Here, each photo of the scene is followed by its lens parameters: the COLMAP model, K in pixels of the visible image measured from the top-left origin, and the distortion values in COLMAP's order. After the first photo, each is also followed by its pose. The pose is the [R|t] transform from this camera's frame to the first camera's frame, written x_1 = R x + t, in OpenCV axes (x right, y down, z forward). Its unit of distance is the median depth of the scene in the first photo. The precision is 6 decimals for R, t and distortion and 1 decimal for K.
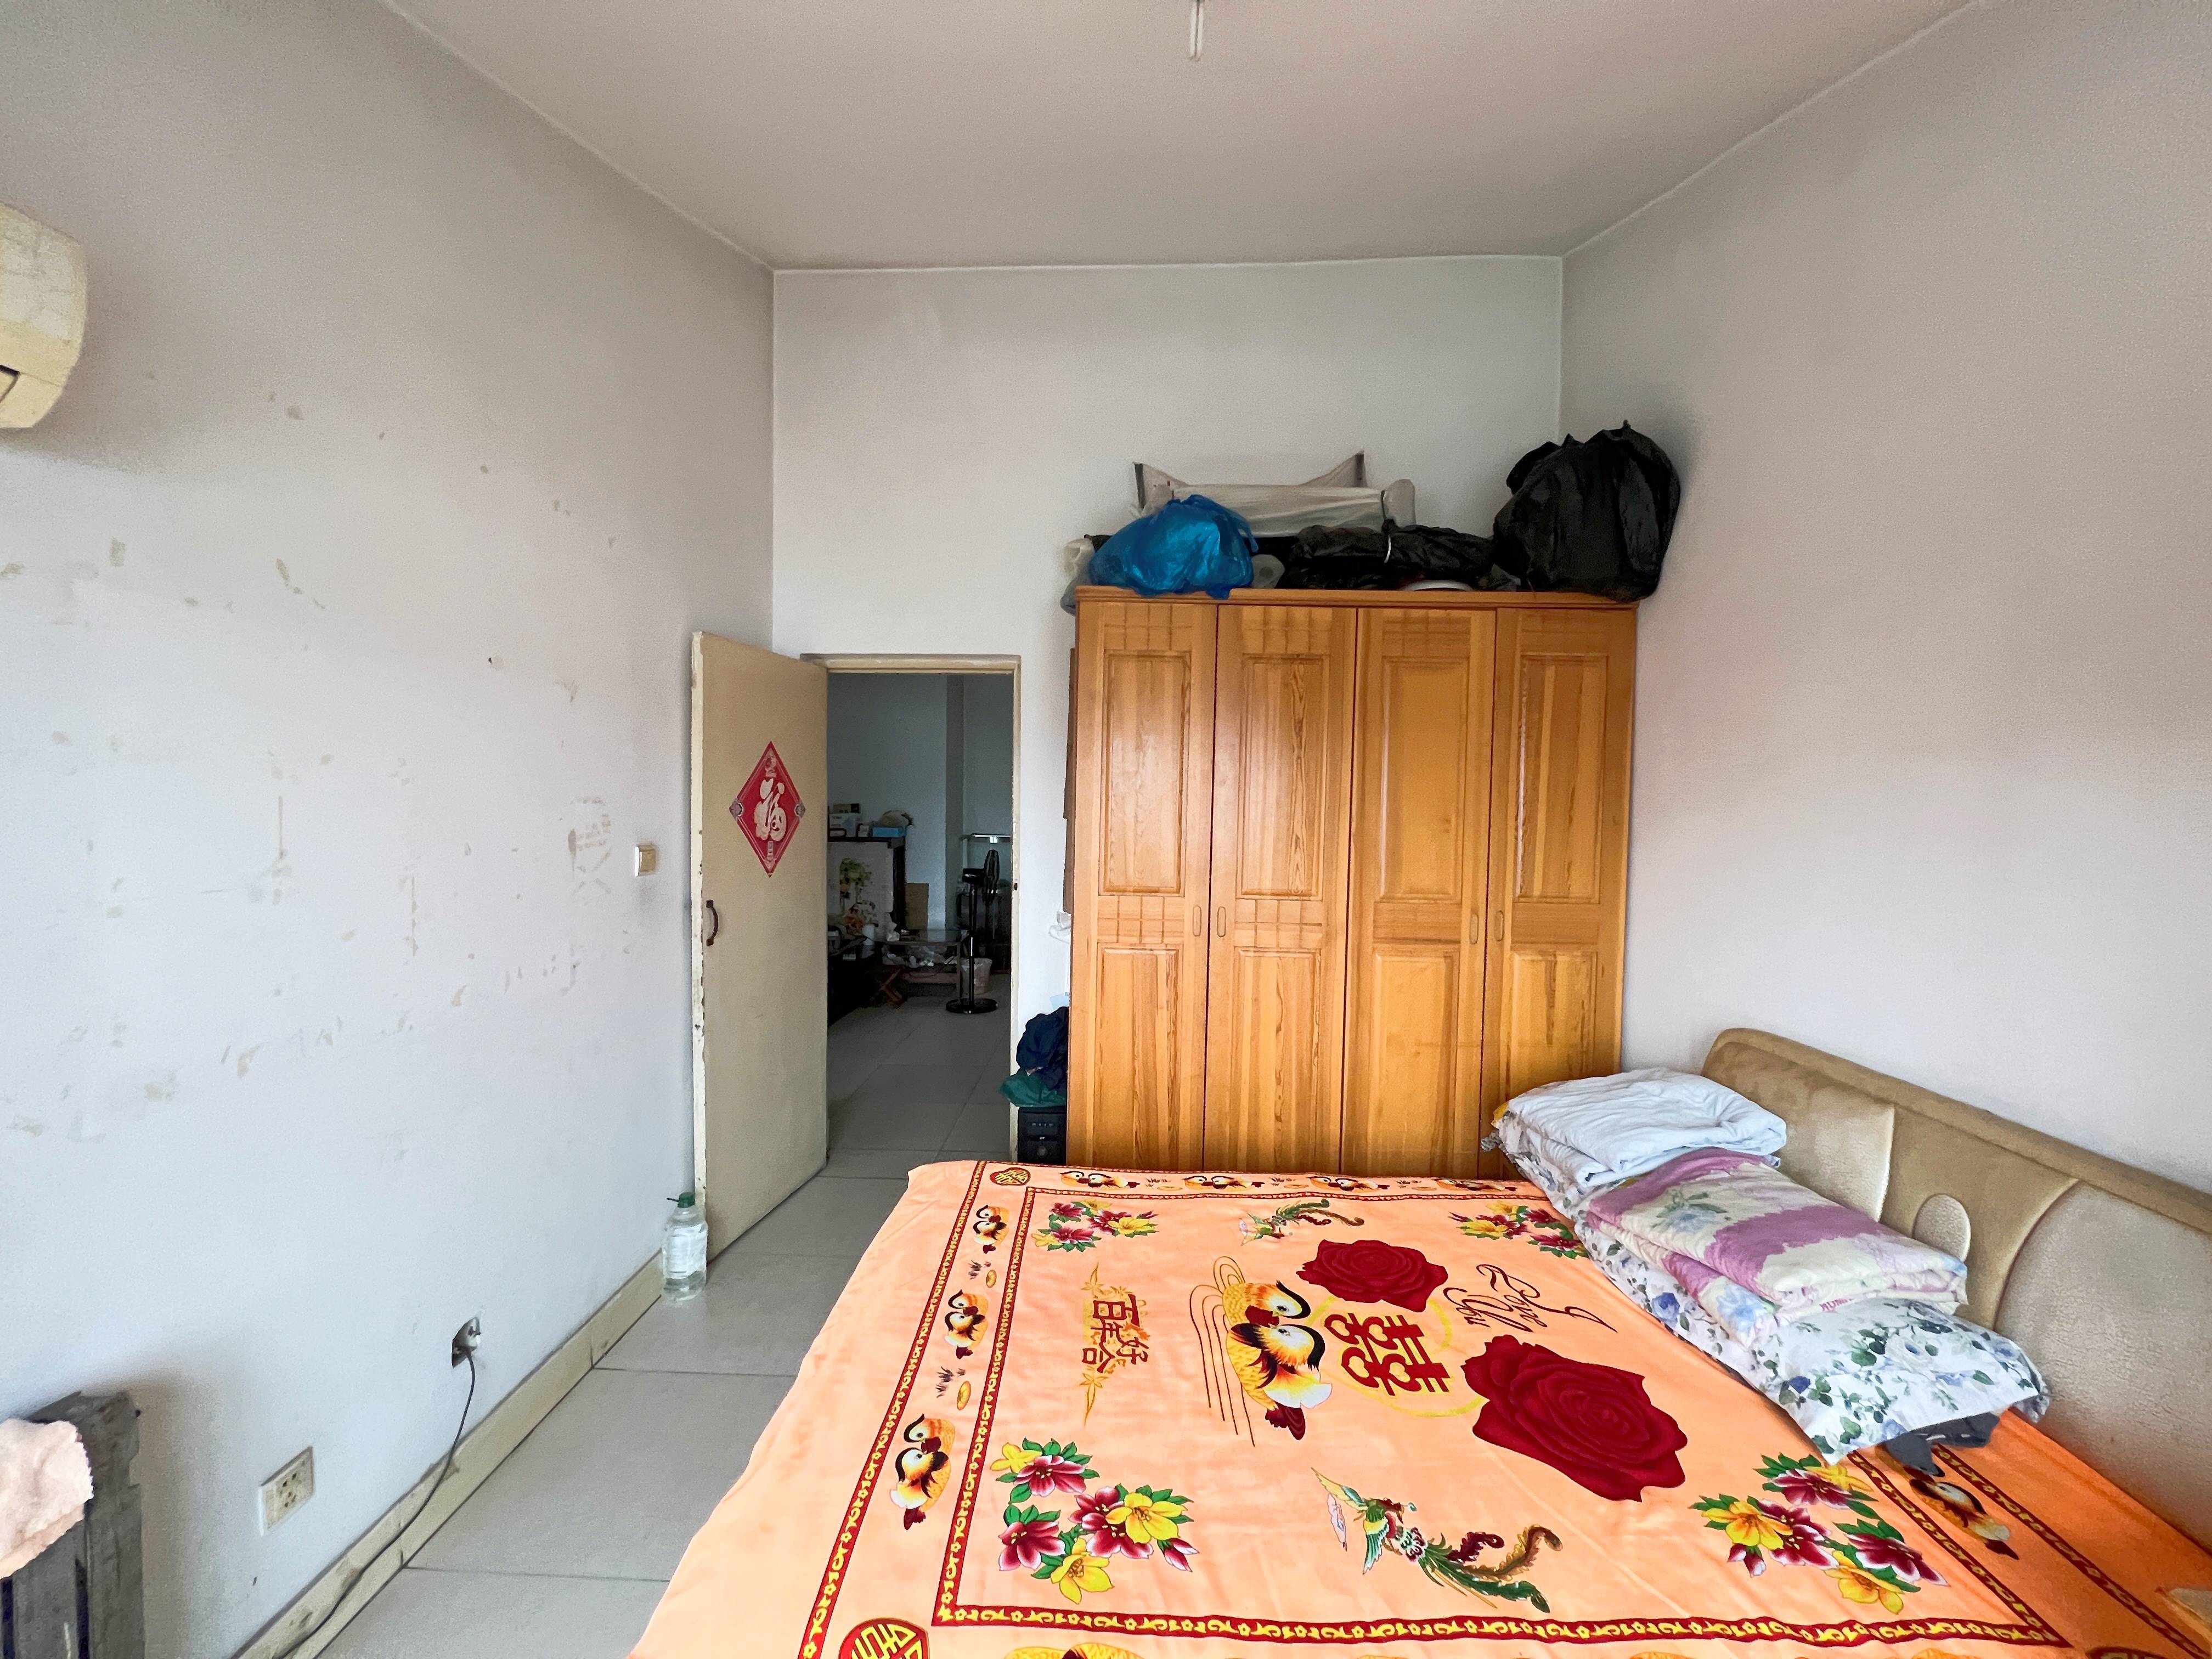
lens RADIAL K [[900.3, 0, 1109.5], [0, 900.3, 836.7], [0, 0, 1]] dist [0.001636, 0.000177]
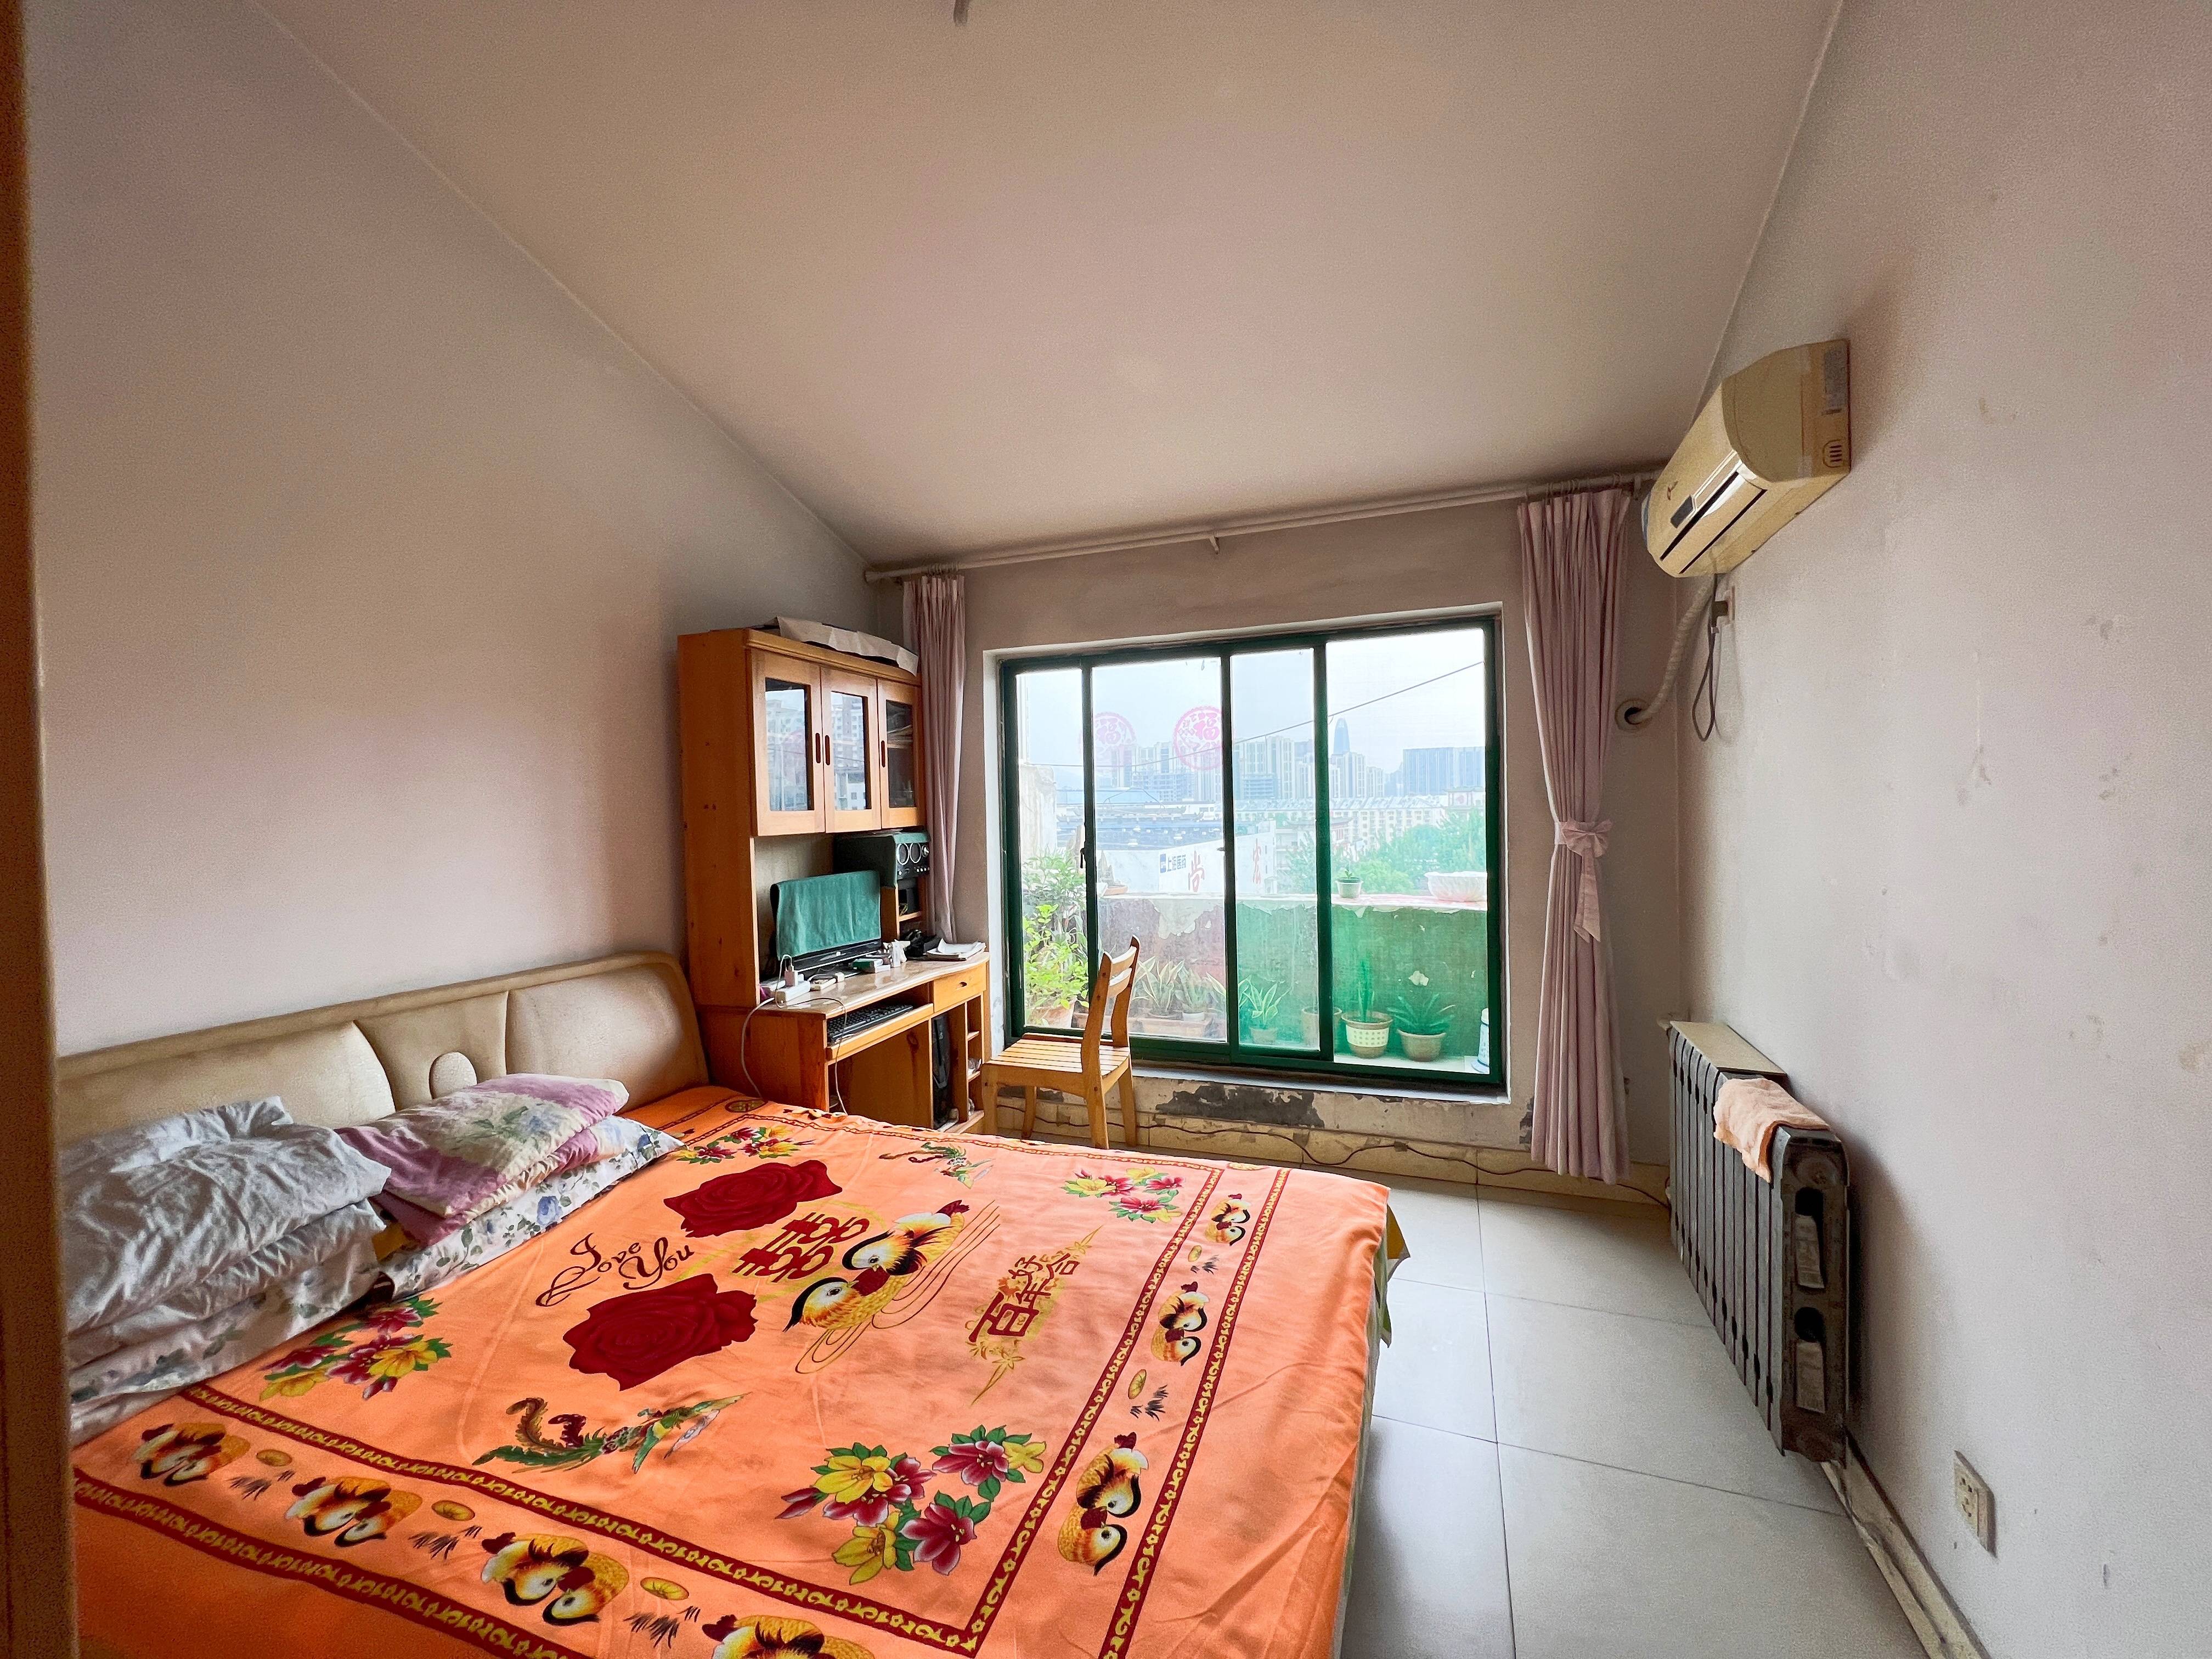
lens RADIAL K [[895.7, 0, 1114.3], [0, 895.7, 824.0], [0, 0, 1]] dist [0.002418, 0.000010]
pose [[-0.947744, 0.004717, 0.318997, -0.371318], [0.026316, 0.997639, 0.063434, 0.012710], [-0.317945, 0.068514, -0.945630, 1.791283]]
